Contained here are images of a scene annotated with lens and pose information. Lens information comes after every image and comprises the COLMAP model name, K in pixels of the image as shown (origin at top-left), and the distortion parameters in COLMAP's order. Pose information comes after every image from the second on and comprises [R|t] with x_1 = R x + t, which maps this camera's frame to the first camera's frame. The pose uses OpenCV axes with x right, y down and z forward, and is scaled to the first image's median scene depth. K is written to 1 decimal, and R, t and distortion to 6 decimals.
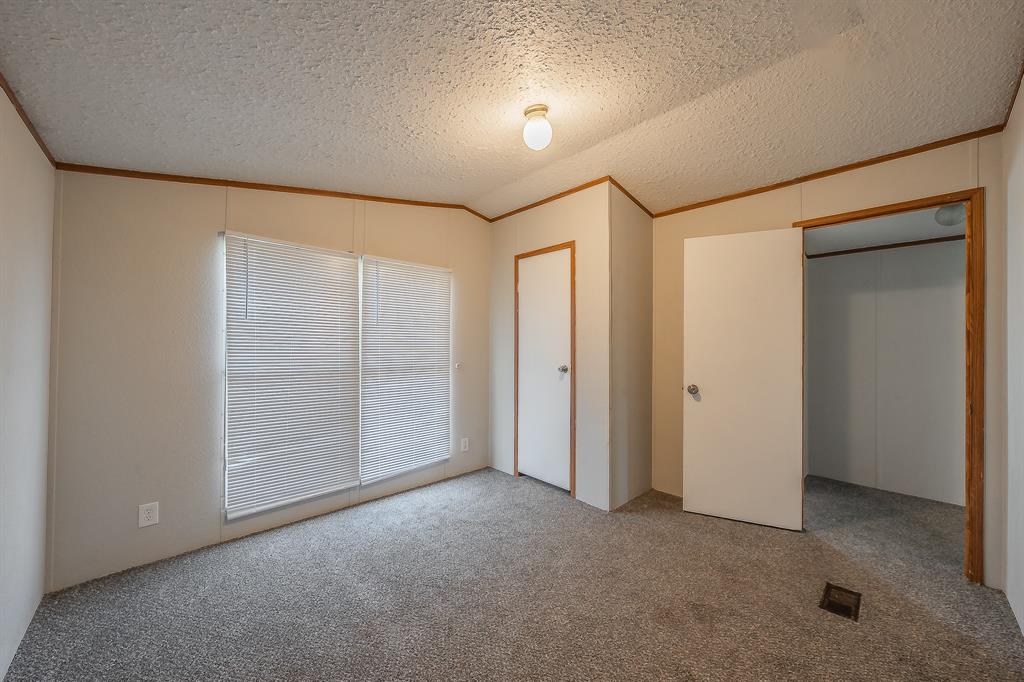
lens RADIAL K [[366.6, 0, 517.9], [0, 366.6, 342.3], [0, 0, 1]] dist [-0.003287, 0.000332]
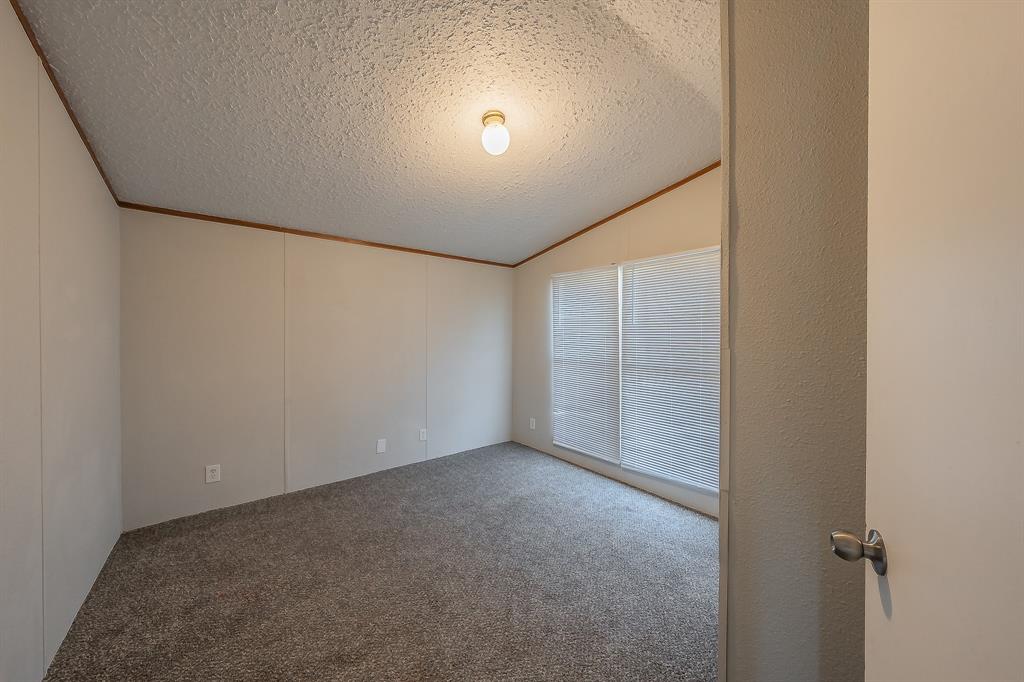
lens RADIAL K [[366.6, 0, 519.6], [0, 366.6, 341.0], [0, 0, 1]] dist [-0.003287, 0.000332]
pose [[-0.089823, 0.011376, -0.995893, 0.744727], [-0.001244, 0.999933, 0.011535, -0.011083], [0.995957, 0.002275, -0.089803, 0.803485]]
